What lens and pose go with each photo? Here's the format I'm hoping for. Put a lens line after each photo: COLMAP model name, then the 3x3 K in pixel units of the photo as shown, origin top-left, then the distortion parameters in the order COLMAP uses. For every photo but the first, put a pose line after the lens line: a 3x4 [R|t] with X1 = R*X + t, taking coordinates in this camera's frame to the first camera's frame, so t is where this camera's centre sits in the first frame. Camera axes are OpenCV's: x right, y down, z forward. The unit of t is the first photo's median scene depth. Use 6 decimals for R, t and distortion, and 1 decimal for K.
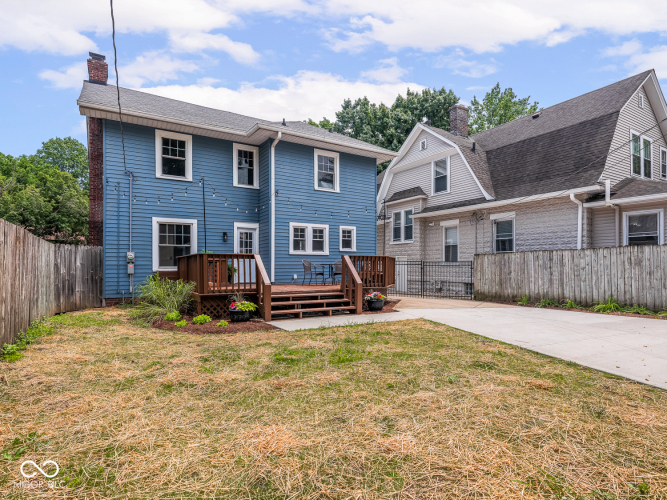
lens RADIAL K [[372.6, 0, 331.1], [0, 372.6, 271.6], [0, 0, 1]] dist [0.007861, -0.002554]
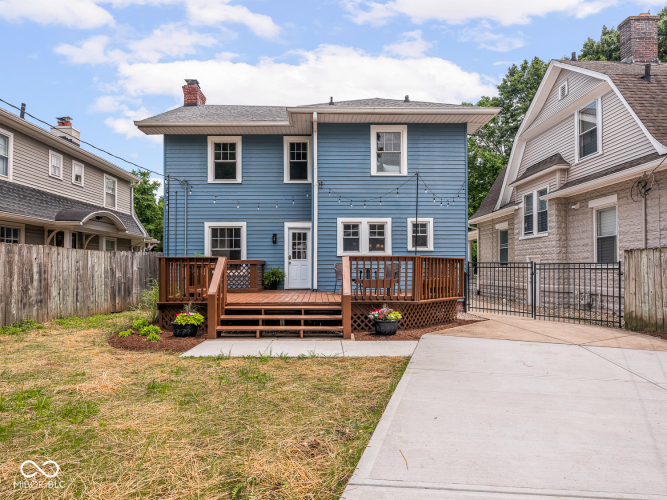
lens RADIAL K [[372.6, 0, 318.3], [0, 372.6, 266.6], [0, 0, 1]] dist [0.007861, -0.002554]
pose [[0.858877, -0.004108, -0.512166, 0.272963], [-0.006539, 0.999798, -0.018983, -0.006202], [0.512141, 0.019653, 0.858677, 0.252190]]
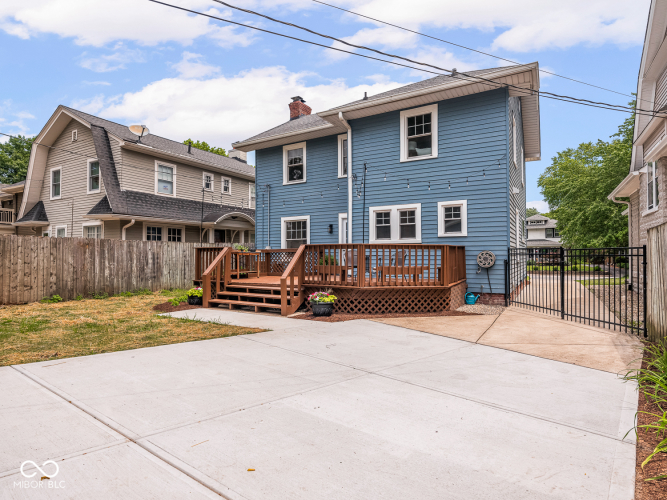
lens RADIAL K [[372.6, 0, 316.4], [0, 372.6, 254.0], [0, 0, 1]] dist [0.007861, -0.002554]
pose [[0.459746, -0.005437, -0.888034, 0.590676], [-0.011822, 0.999855, -0.012242, -0.009814], [0.887972, 0.016127, 0.459615, 0.474580]]
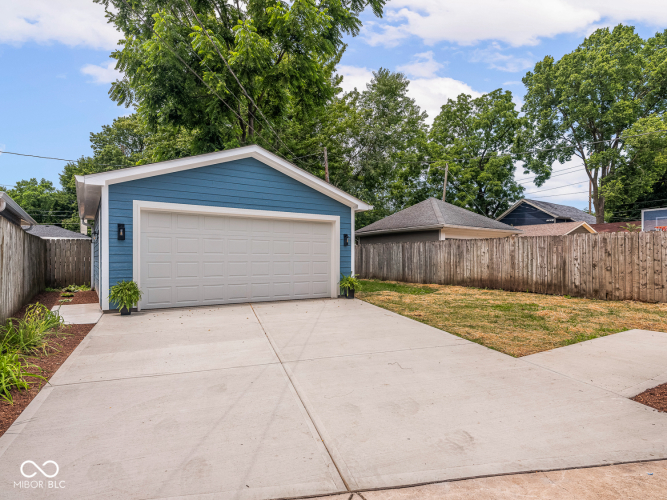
lens RADIAL K [[372.6, 0, 317.8], [0, 372.6, 272.2], [0, 0, 1]] dist [0.007861, -0.002554]
pose [[-0.999443, 0.004549, -0.033059, 0.337240], [0.003011, 0.998918, 0.046415, -0.005429], [0.033234, 0.046290, -0.998375, 0.928945]]
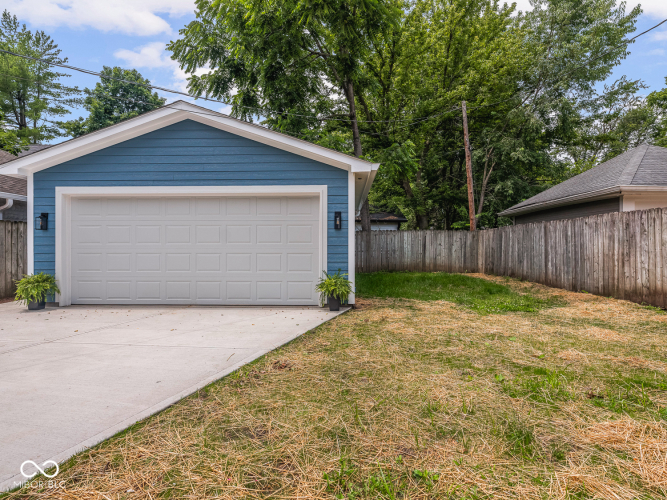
lens RADIAL K [[372.6, 0, 341.0], [0, 372.6, 243.5], [0, 0, 1]] dist [0.007861, -0.002554]
pose [[-0.845478, 0.006604, 0.533969, -0.005035], [0.010188, 0.999941, 0.003764, -0.006654], [-0.533913, 0.008623, -0.845496, 0.603225]]
